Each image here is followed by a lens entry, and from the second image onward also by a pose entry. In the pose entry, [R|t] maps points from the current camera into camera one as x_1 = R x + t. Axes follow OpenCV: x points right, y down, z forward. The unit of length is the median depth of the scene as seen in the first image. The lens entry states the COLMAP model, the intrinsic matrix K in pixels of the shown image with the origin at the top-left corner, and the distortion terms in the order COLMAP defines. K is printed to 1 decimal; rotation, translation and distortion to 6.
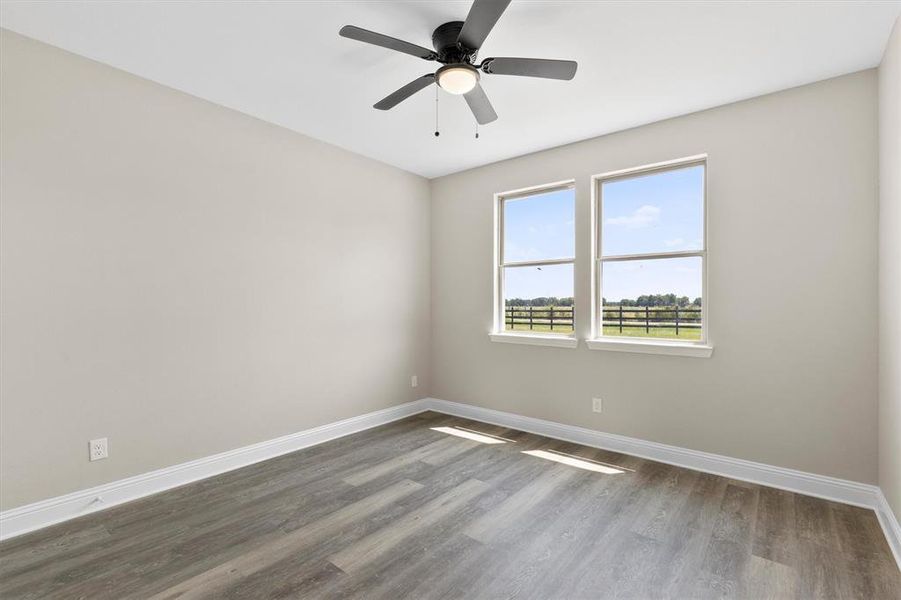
lens RADIAL K [[408.6, 0, 453.4], [0, 408.6, 301.1], [0, 0, 1]] dist [-0.002271, -0.000175]
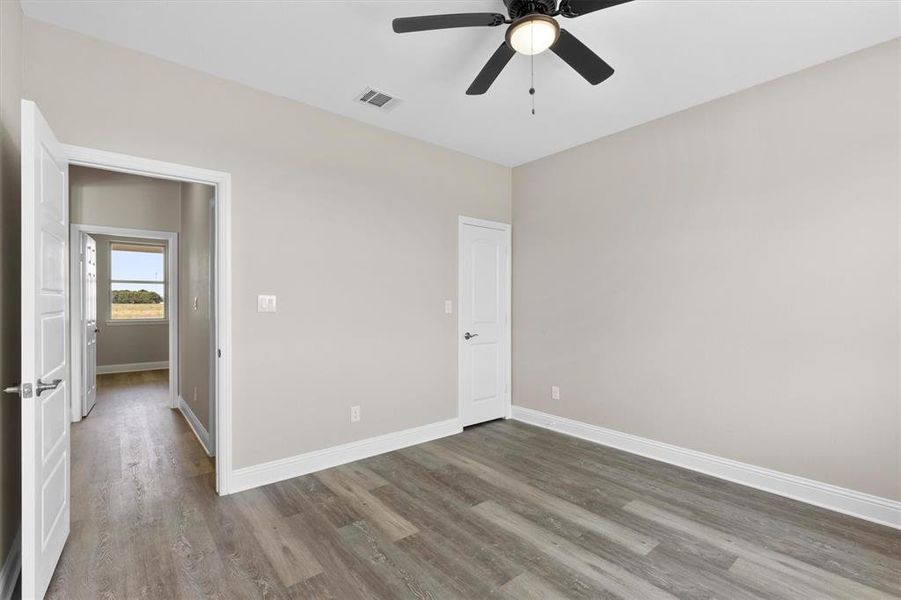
lens RADIAL K [[408.6, 0, 454.0], [0, 408.6, 301.6], [0, 0, 1]] dist [-0.002271, -0.000175]
pose [[-0.195506, -0.005342, -0.980688, 0.730346], [0.005968, 0.999960, -0.006636, 0.008721], [0.980684, -0.007150, -0.195466, 0.848809]]
